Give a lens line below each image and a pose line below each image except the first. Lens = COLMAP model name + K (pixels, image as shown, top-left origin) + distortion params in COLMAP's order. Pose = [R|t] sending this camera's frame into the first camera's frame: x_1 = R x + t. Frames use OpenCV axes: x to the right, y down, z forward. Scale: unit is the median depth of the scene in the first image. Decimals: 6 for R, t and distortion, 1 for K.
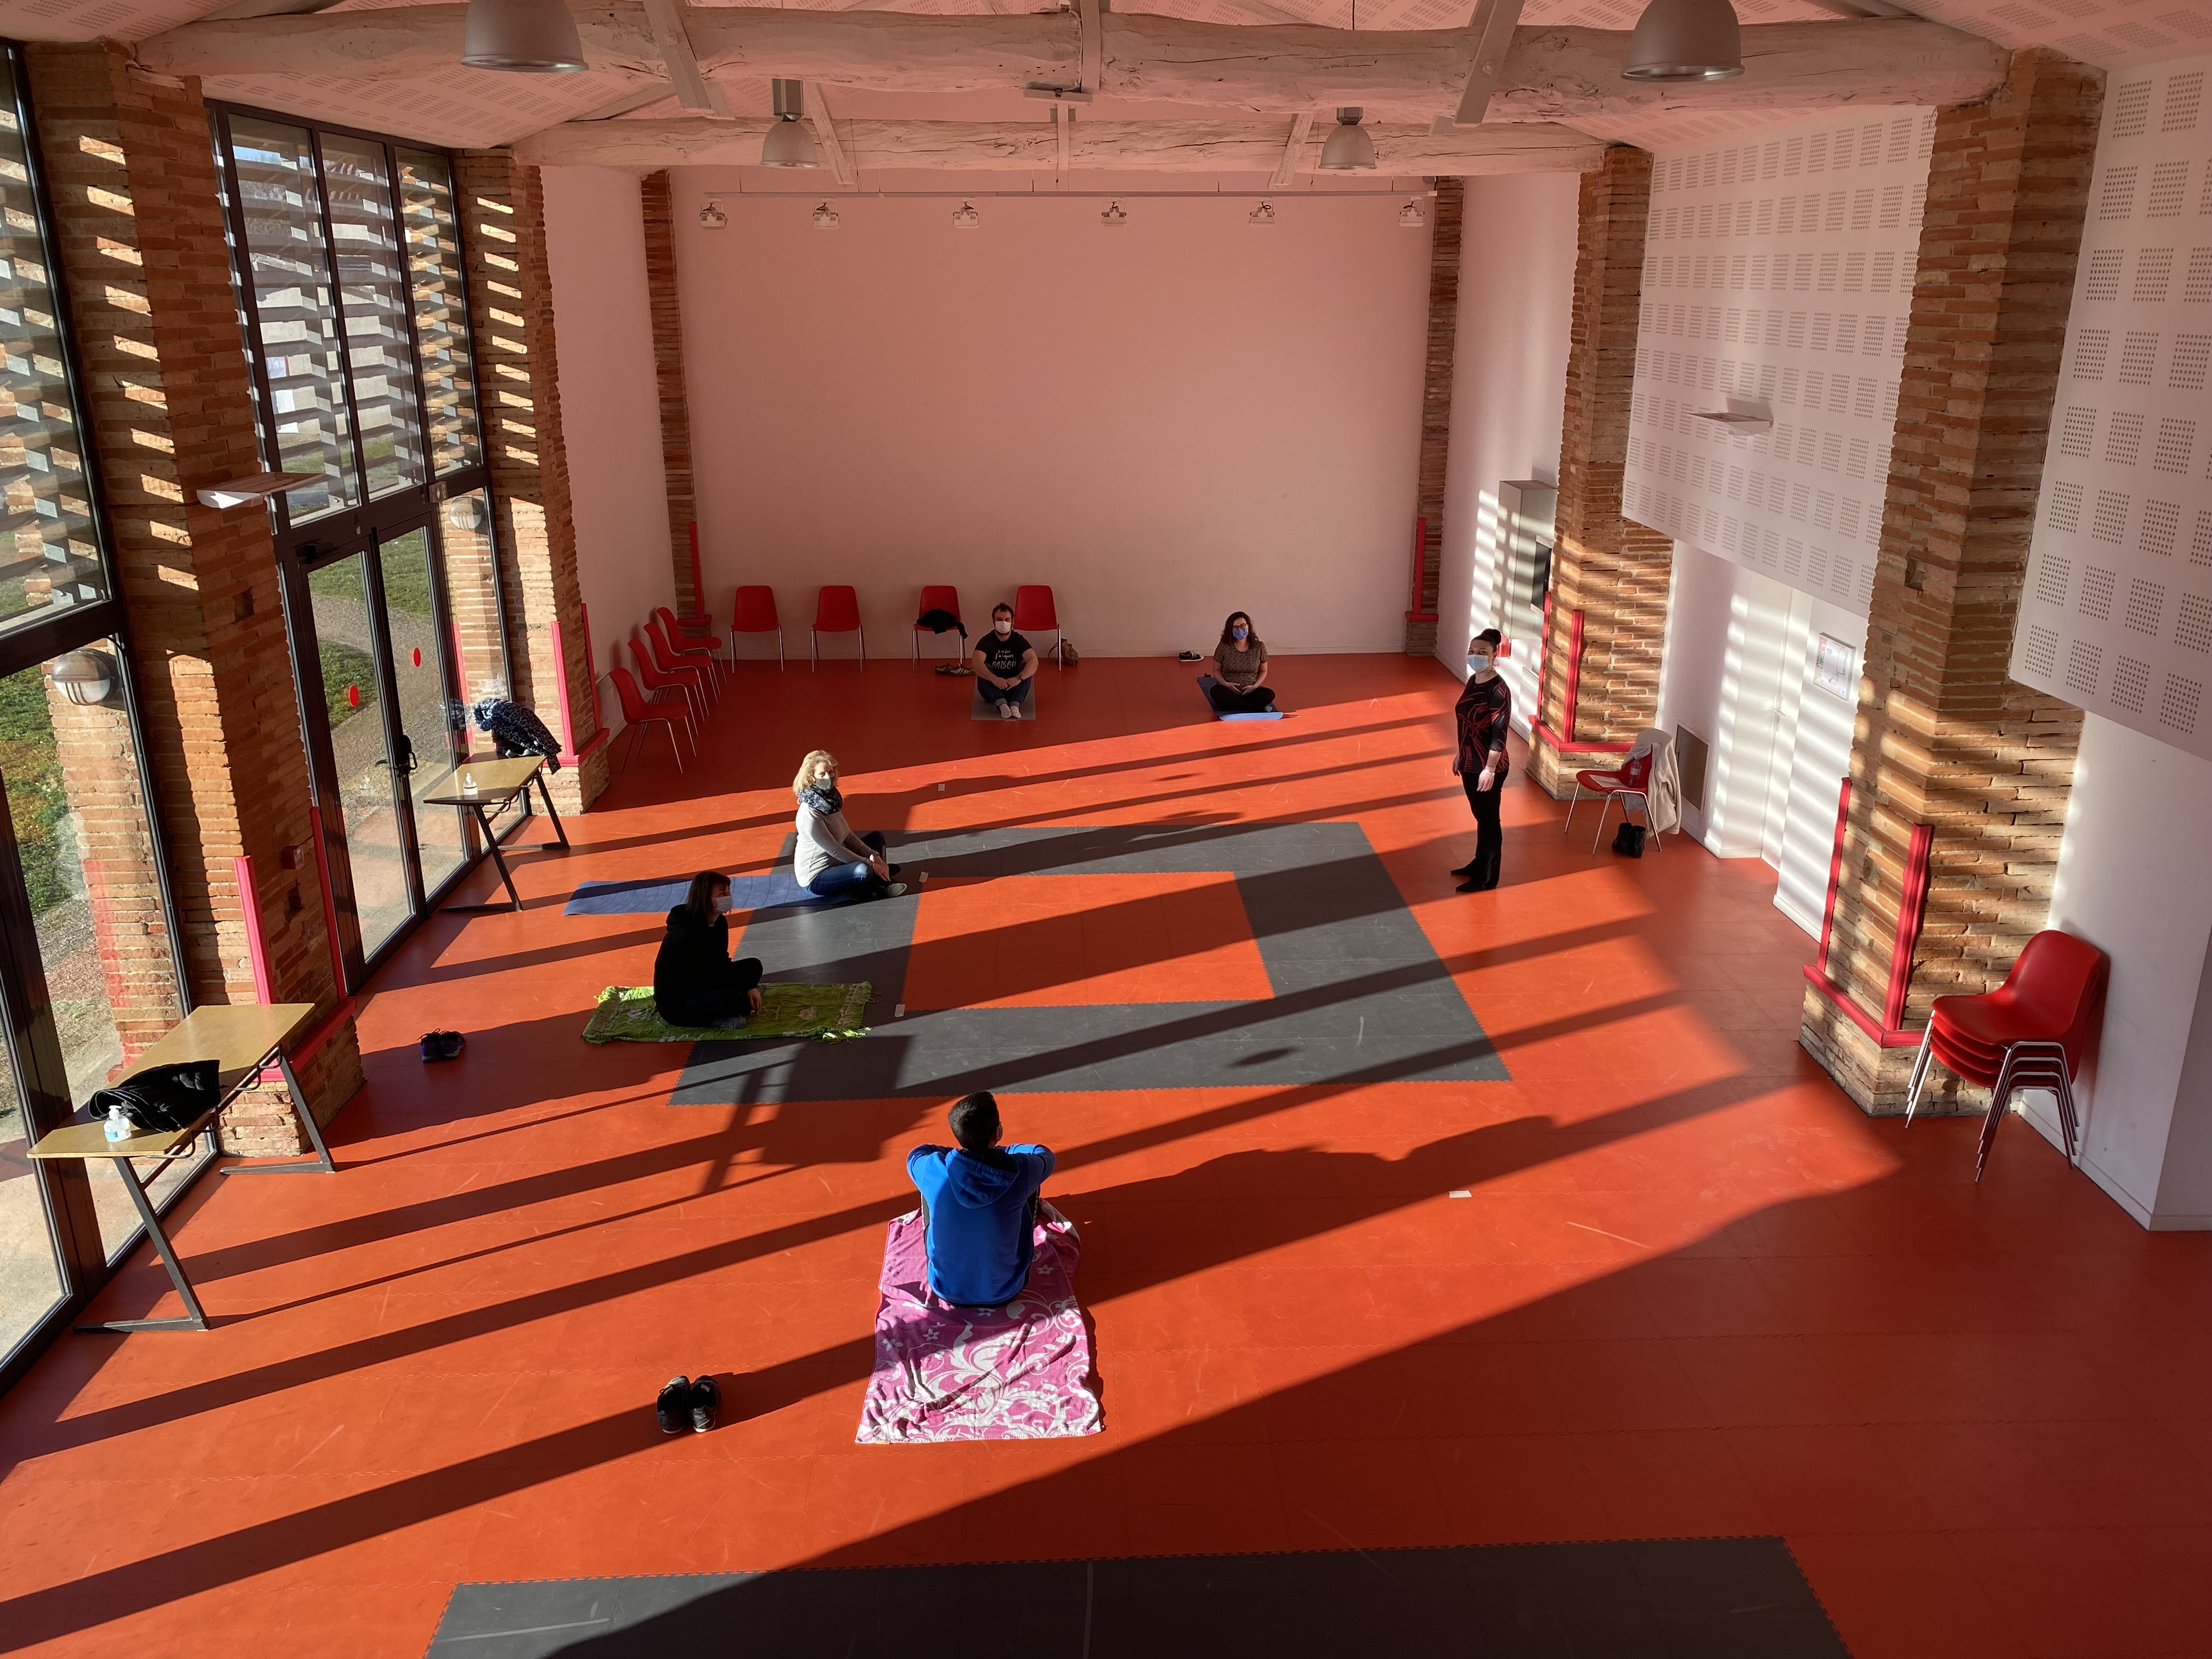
lens RADIAL K [[1708.9, 0, 1110.6], [0, 1708.9, 824.6], [0, 0, 1]] dist [0.017783, -0.017694]
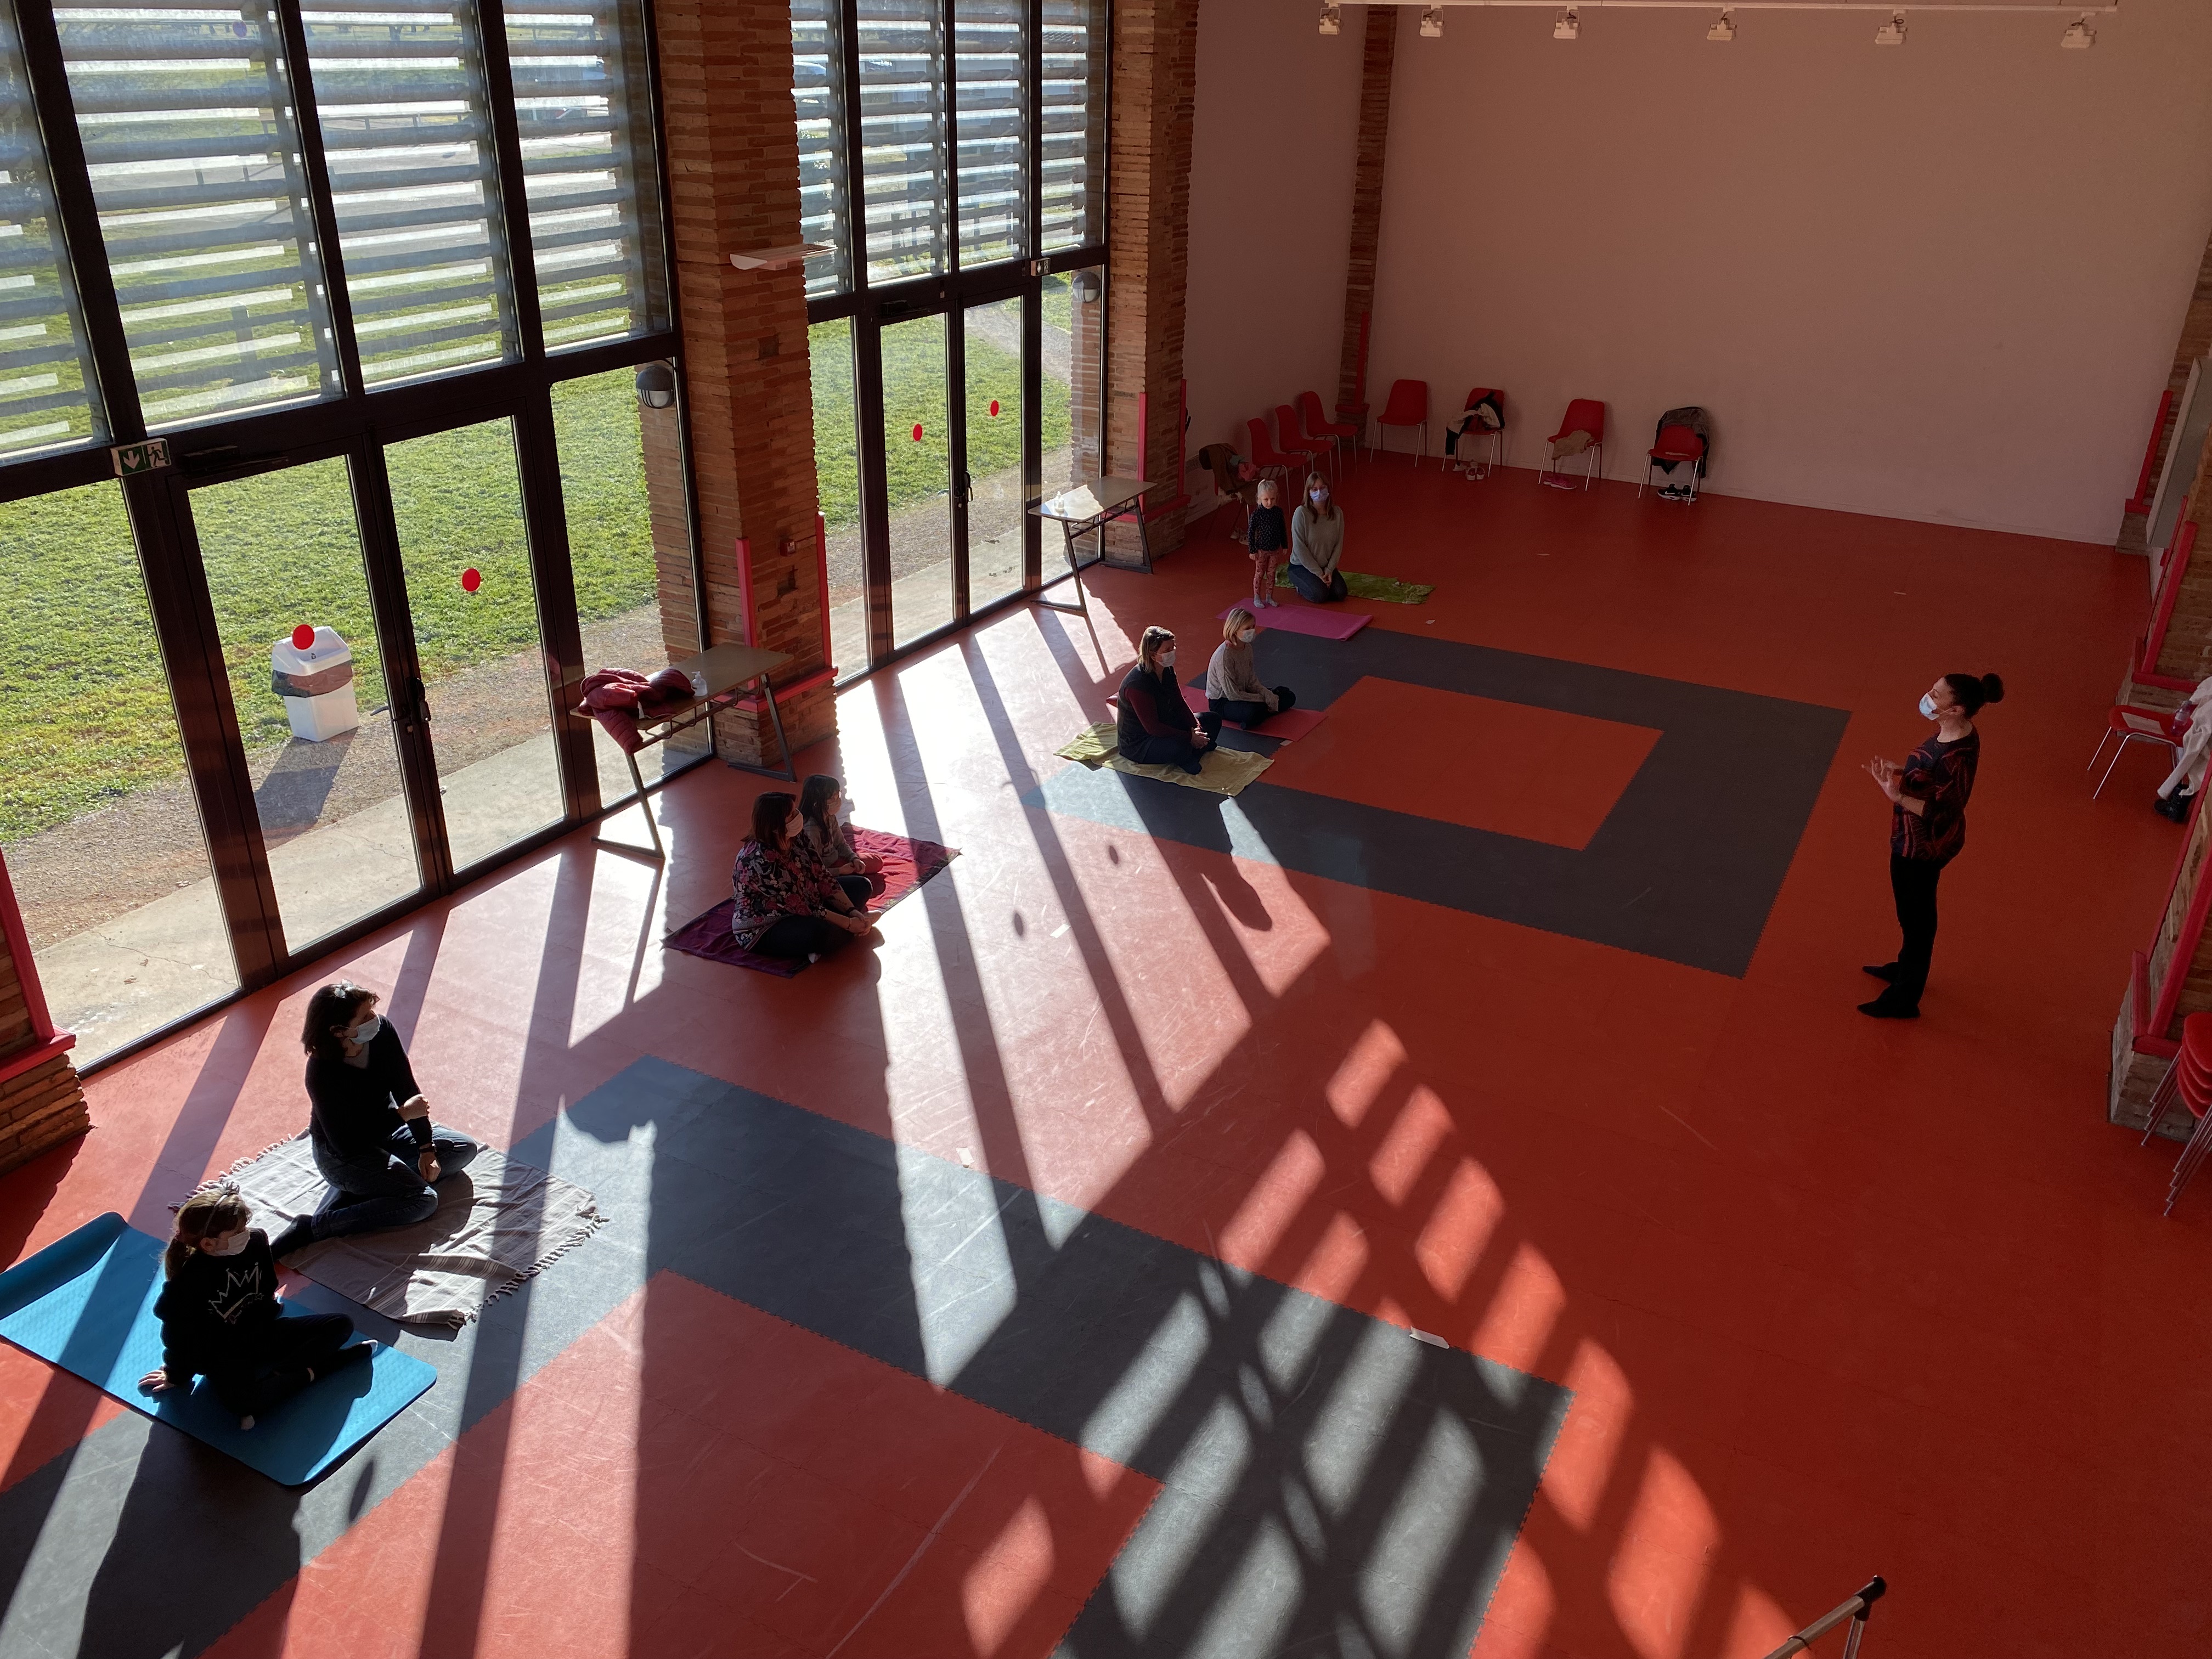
lens RADIAL K [[1708.9, 0, 1096.4], [0, 1708.9, 822.2], [0, 0, 1]] dist [0.017783, -0.017694]
pose [[0.856527, 0.235726, -0.459124, 0.398530], [-0.179378, 0.970109, 0.163438, -0.035367], [0.483927, -0.057632, 0.873209, -0.038518]]
